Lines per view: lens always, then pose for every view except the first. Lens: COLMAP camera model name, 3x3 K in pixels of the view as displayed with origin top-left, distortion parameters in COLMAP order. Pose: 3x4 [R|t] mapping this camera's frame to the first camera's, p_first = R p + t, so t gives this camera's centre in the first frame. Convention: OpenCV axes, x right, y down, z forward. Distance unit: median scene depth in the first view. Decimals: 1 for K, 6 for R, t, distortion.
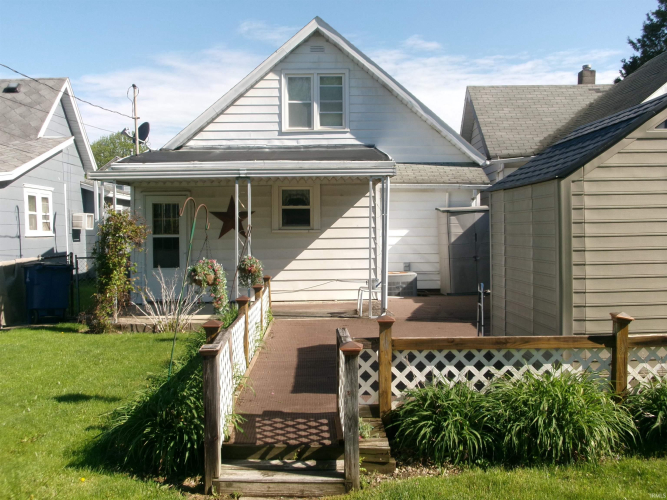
lens RADIAL K [[681.5, 0, 335.5], [0, 681.5, 249.4], [0, 0, 1]] dist [-0.035627, 0.000000]
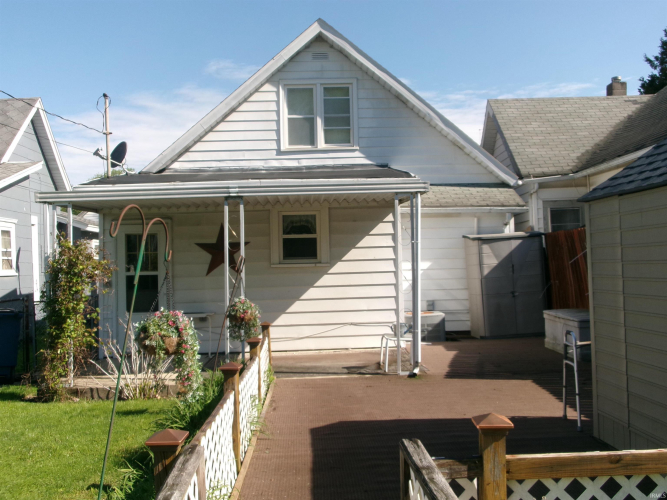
lens RADIAL K [[681.5, 0, 331.8], [0, 681.5, 247.8], [0, 0, 1]] dist [-0.035627, 0.000000]
pose [[0.999874, -0.015865, -0.000533, -0.016904], [0.015813, 0.998410, -0.054104, -0.002227], [0.001391, 0.054089, 0.998535, 0.158182]]
